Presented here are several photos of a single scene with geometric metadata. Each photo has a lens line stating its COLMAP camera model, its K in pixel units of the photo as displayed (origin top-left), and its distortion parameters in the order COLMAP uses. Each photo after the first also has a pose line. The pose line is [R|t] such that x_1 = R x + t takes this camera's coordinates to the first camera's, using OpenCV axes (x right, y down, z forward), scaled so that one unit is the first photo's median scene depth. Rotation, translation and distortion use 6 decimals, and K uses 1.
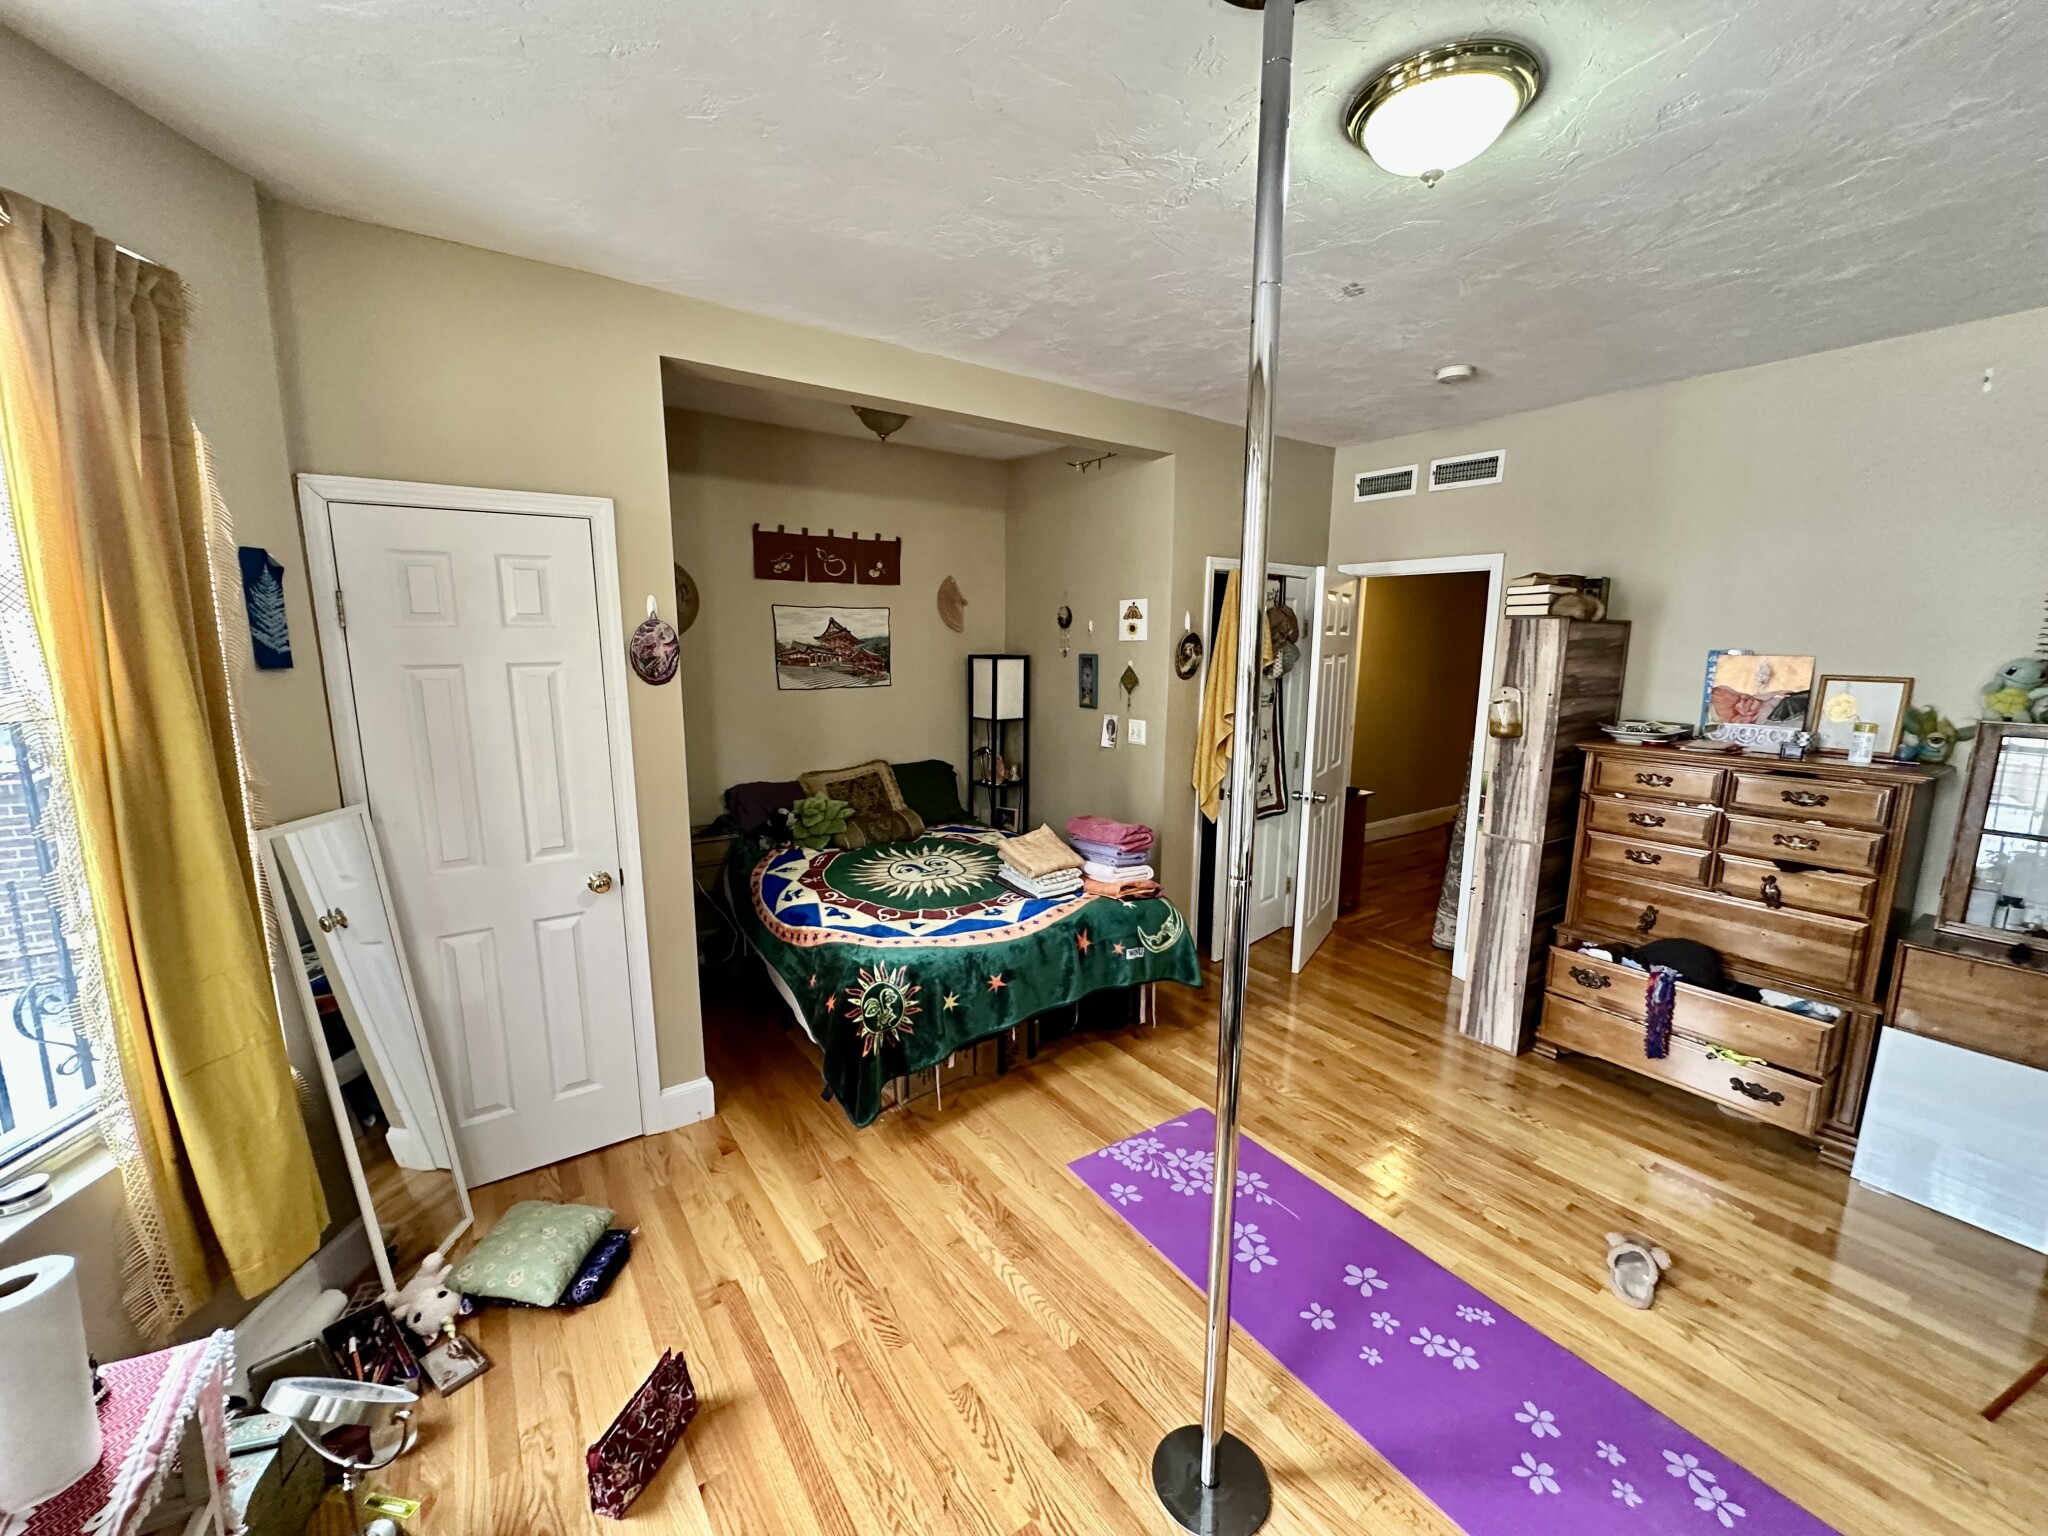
lens RADIAL K [[815.4, 0, 1019.5], [0, 815.4, 773.0], [0, 0, 1]] dist [-0.001842, -0.000066]
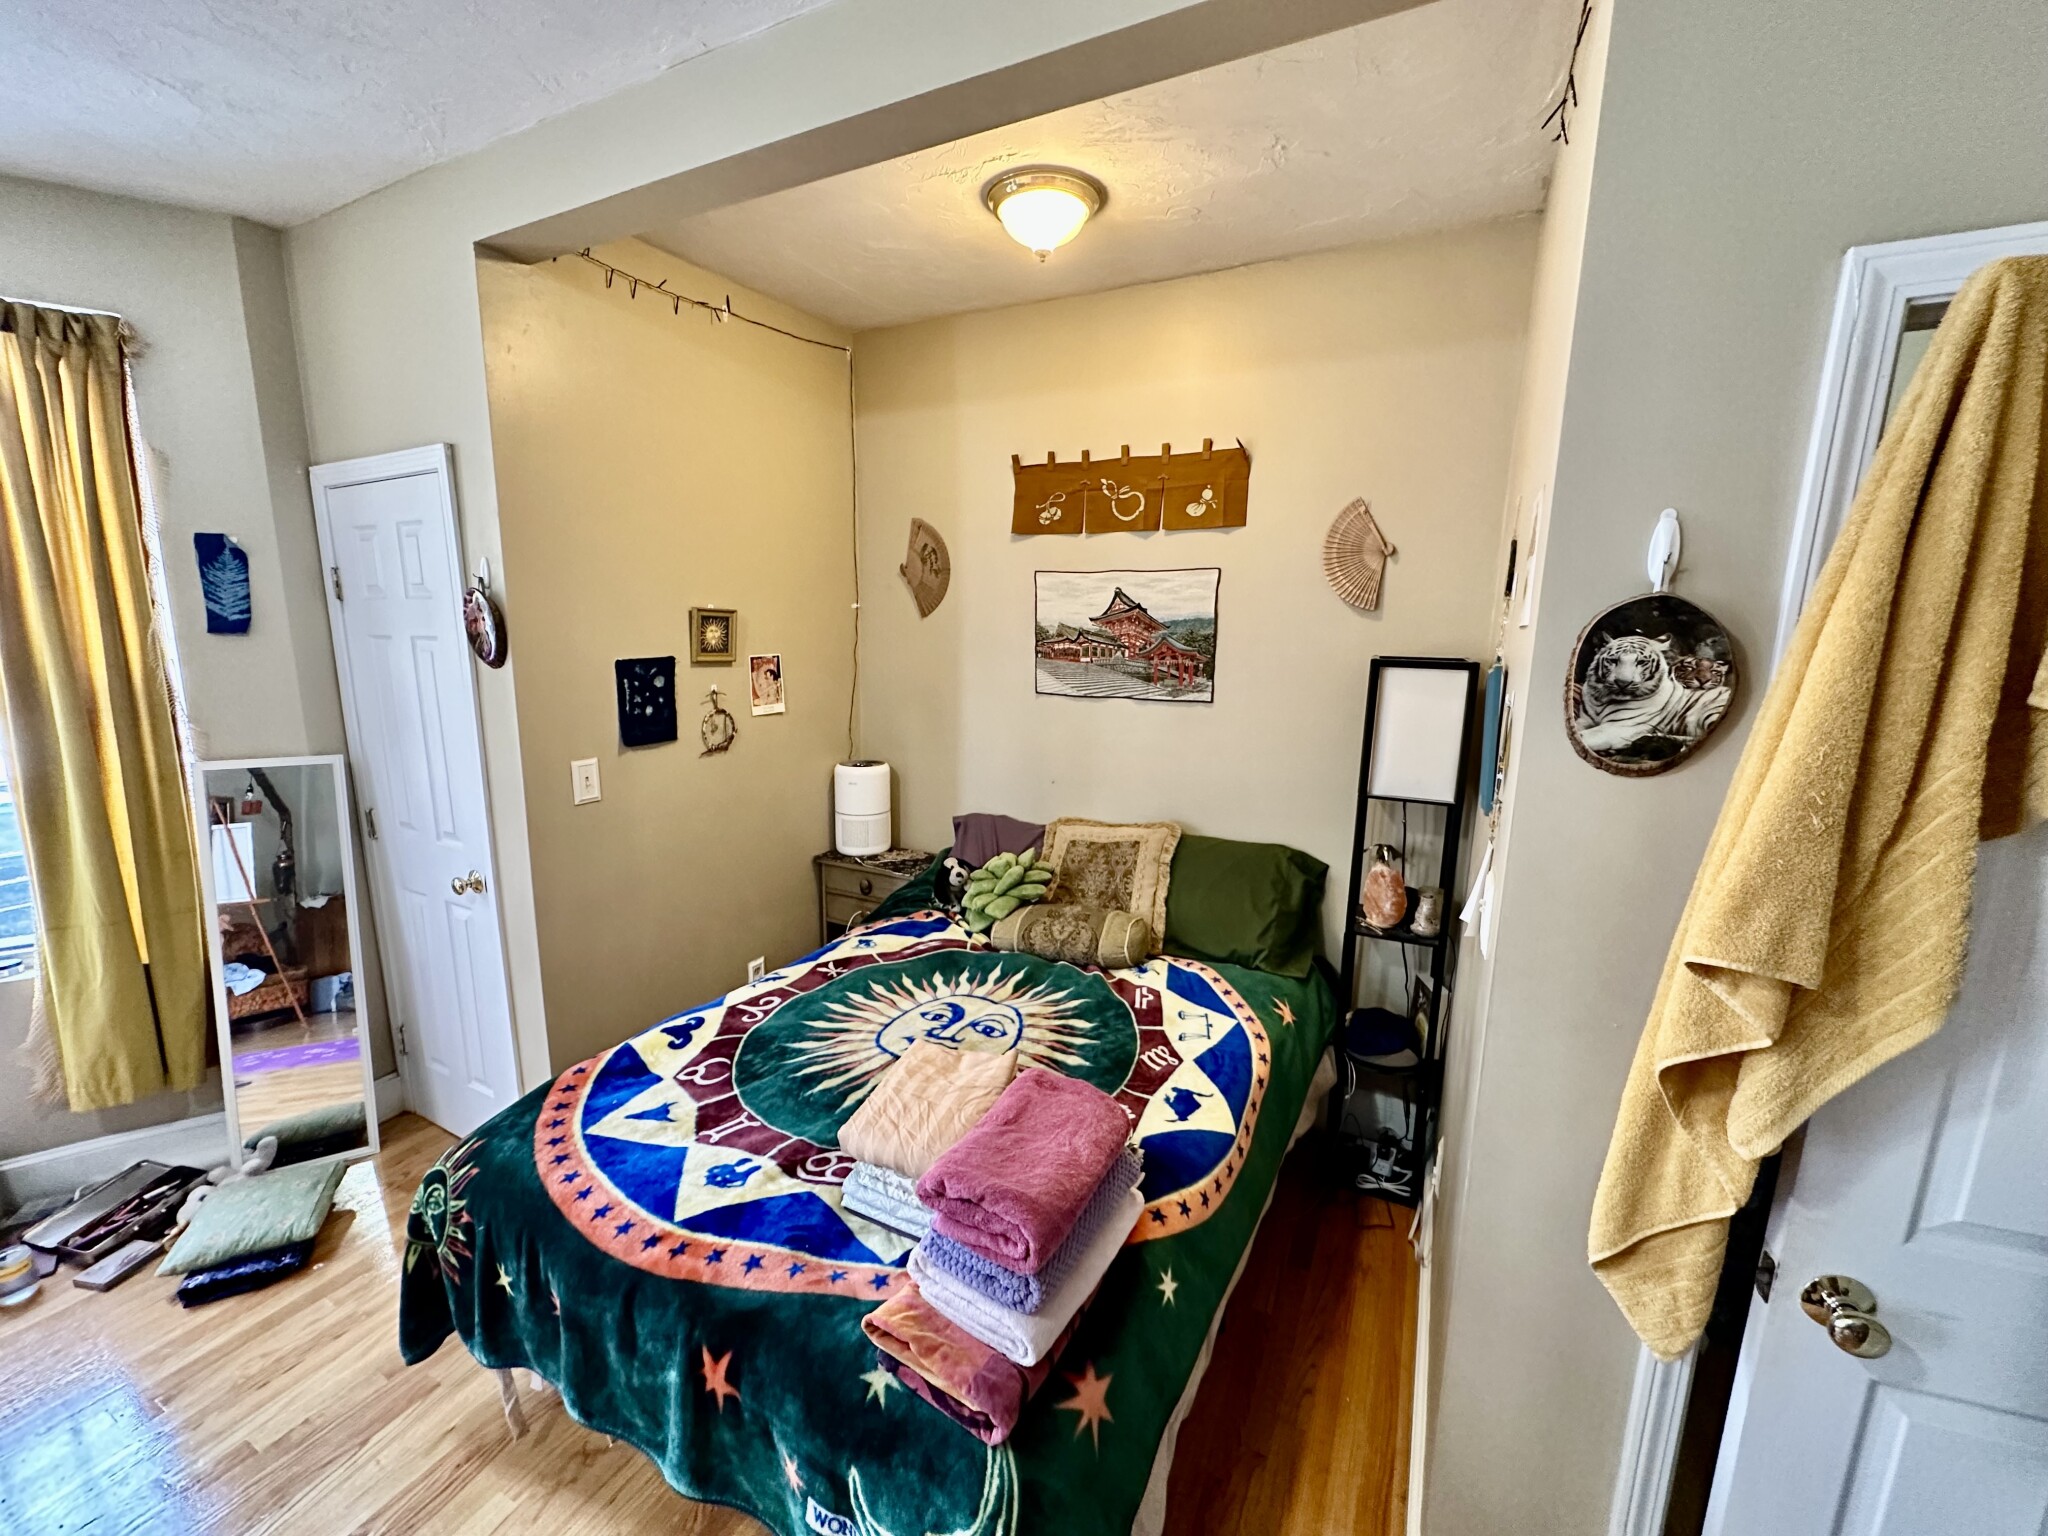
lens RADIAL K [[815.4, 0, 1020.9], [0, 815.4, 766.2], [0, 0, 1]] dist [-0.001842, -0.000066]
pose [[0.457752, 0.158843, -0.874775, 0.327812], [-0.156856, 0.982906, 0.096398, -0.107690], [0.875134, 0.093087, 0.474843, 0.673991]]
